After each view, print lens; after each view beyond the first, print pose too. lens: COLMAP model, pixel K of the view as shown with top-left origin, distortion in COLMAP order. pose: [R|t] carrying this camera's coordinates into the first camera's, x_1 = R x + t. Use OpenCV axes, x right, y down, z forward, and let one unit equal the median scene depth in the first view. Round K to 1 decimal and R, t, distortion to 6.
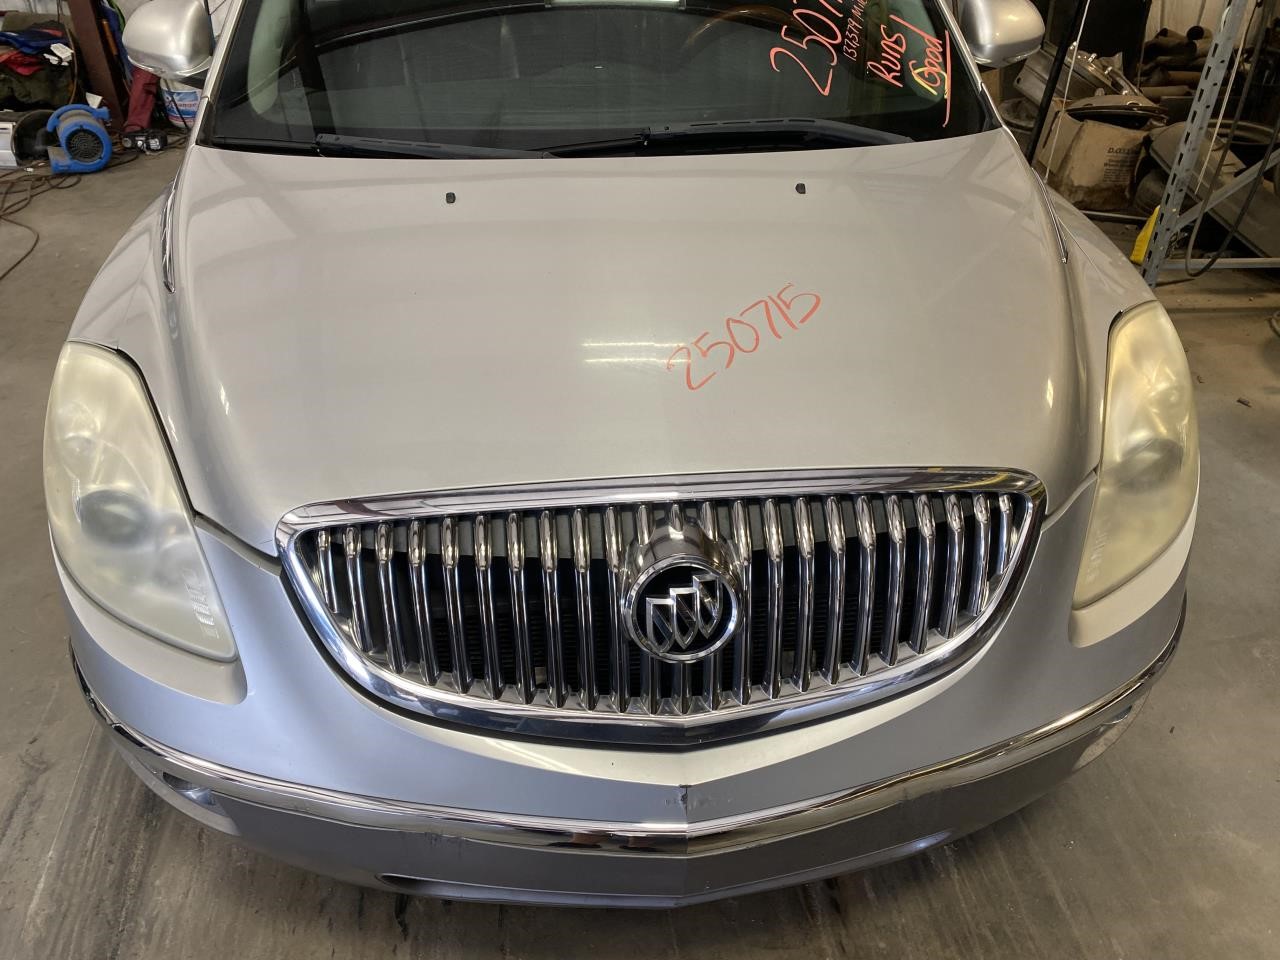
lens RADIAL K [[979.0, 0, 640.0], [0, 979.0, 480.0], [0, 0, 1]] dist [0.009613, -0.014439]
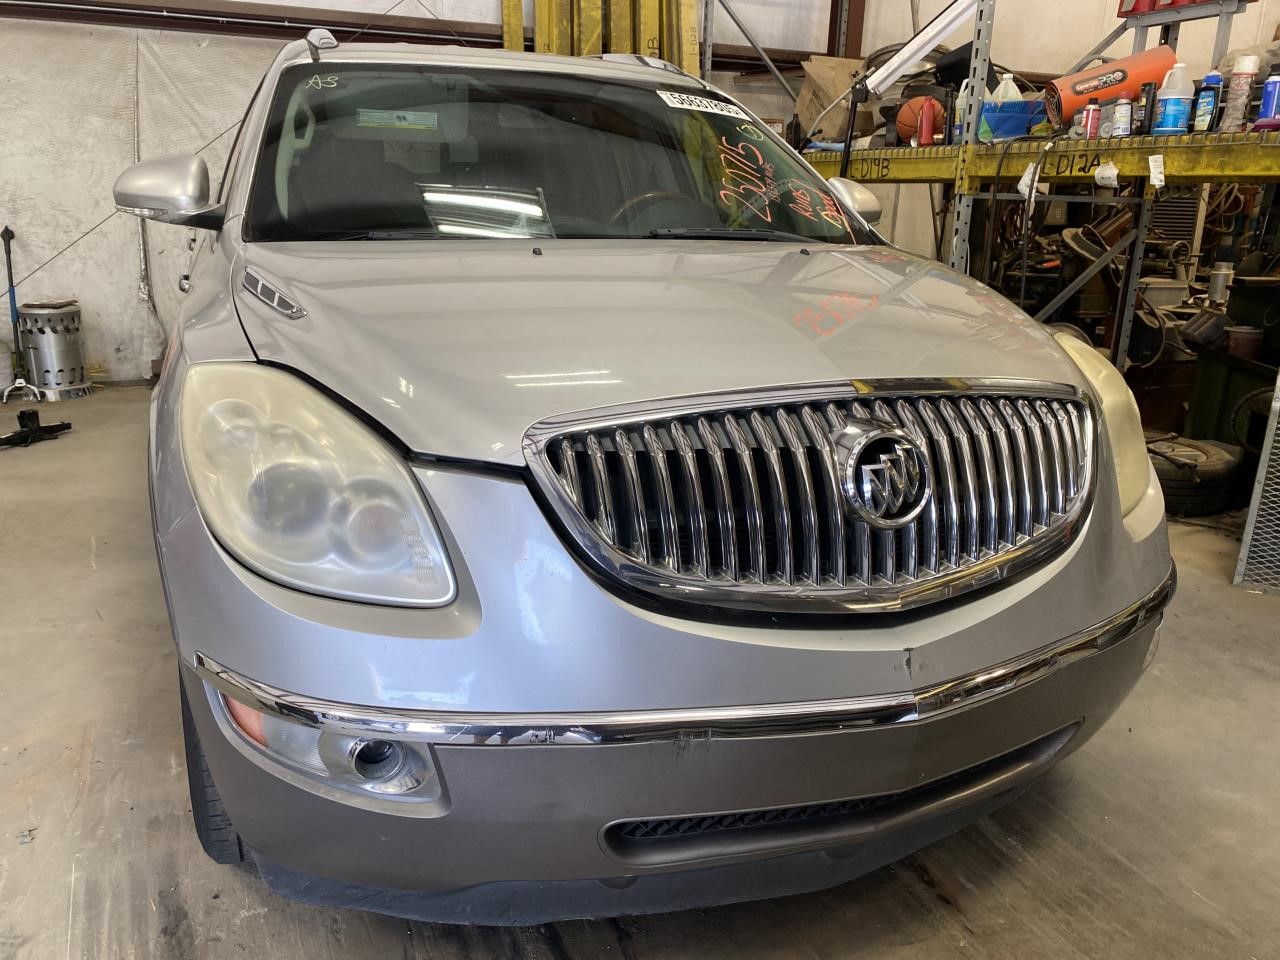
lens RADIAL K [[984.3, 0, 640.0], [0, 984.3, 480.0], [0, 0, 1]] dist [0.007492, -0.001366]
pose [[0.957315, -0.061538, 0.282421, -0.499141], [0.147766, 0.943941, -0.295197, 0.383606], [-0.248423, 0.324329, 0.912741, 0.009459]]
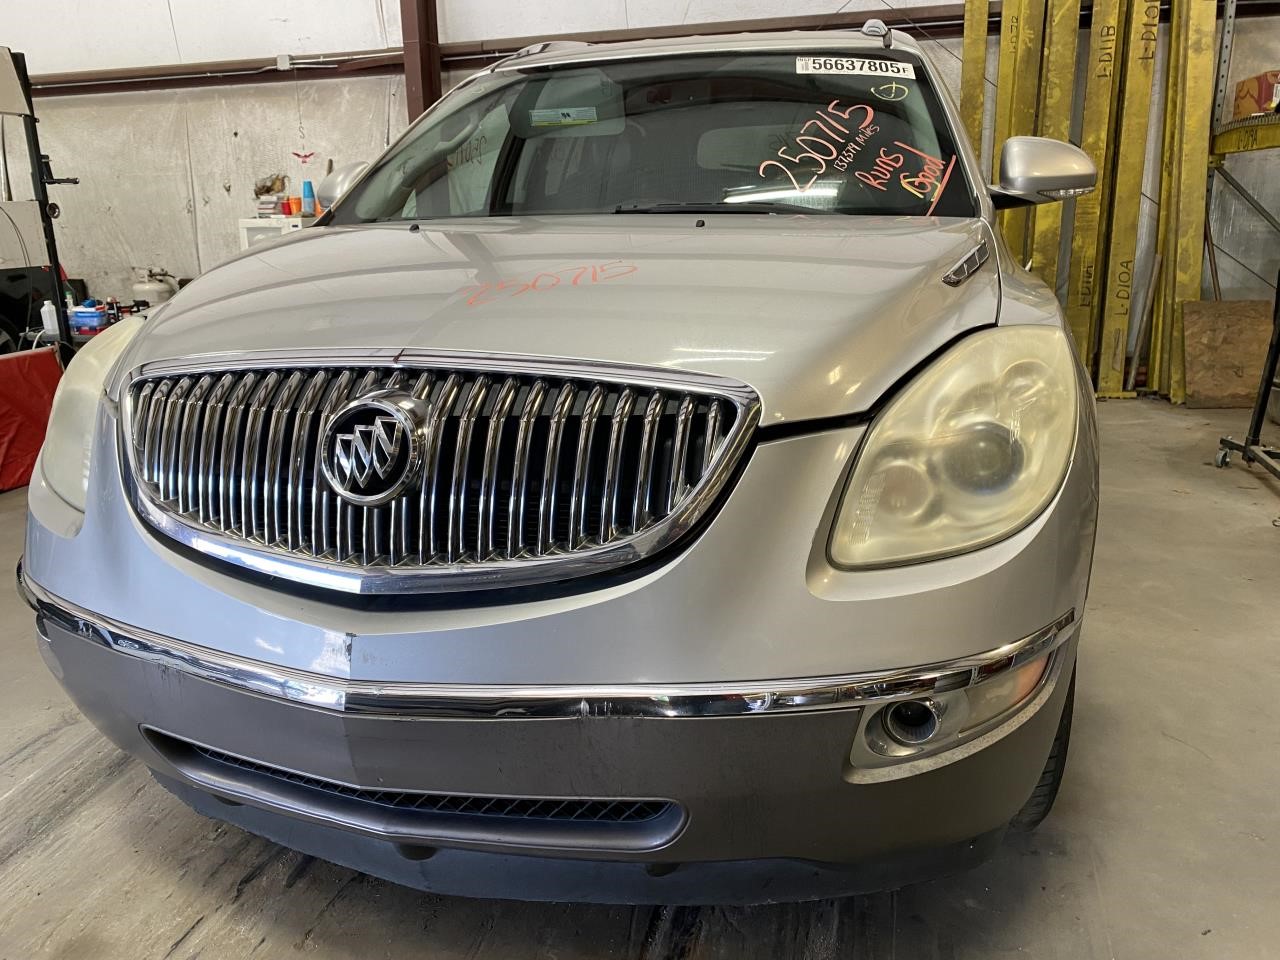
lens RADIAL K [[979.0, 0, 640.0], [0, 979.0, 480.0], [0, 0, 1]] dist [0.009613, -0.014439]
pose [[0.932900, 0.073678, -0.352519, 0.625853], [-0.182916, 0.940130, -0.287572, 0.369606], [0.310226, 0.332757, 0.890524, 0.120156]]
